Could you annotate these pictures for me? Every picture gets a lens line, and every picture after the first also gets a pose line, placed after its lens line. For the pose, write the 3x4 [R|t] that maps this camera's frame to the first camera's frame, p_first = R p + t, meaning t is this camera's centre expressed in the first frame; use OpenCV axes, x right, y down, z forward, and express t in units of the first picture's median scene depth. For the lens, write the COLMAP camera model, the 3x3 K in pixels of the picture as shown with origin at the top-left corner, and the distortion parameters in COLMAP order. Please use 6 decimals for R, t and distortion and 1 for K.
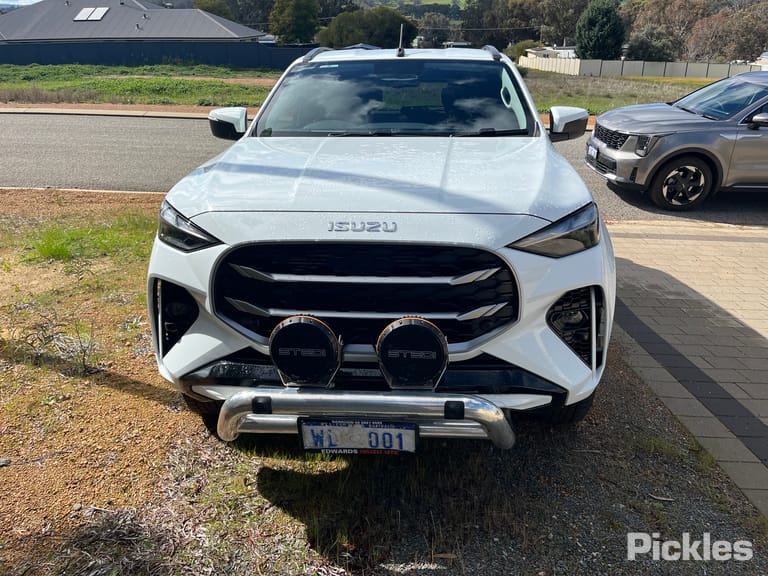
lens RADIAL K [[582.8, 0, 388.3], [0, 582.8, 289.2], [0, 0, 1]] dist [0.046523, -0.074637]
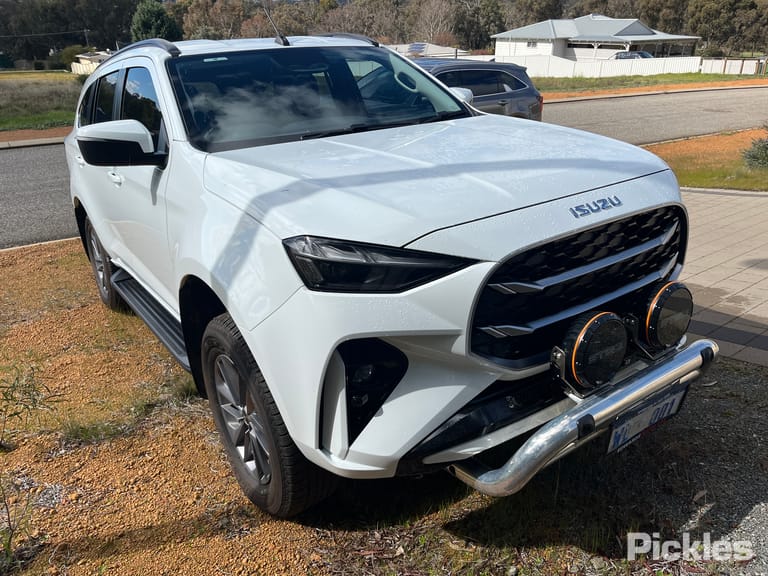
lens RADIAL K [[582.8, 0, 383.1], [0, 582.8, 288.3], [0, 0, 1]] dist [0.046523, -0.074637]
pose [[0.779500, -0.265286, 0.567453, -0.146036], [0.268498, 0.959957, 0.079952, -0.024606], [-0.565940, 0.090038, 0.819515, 0.072196]]
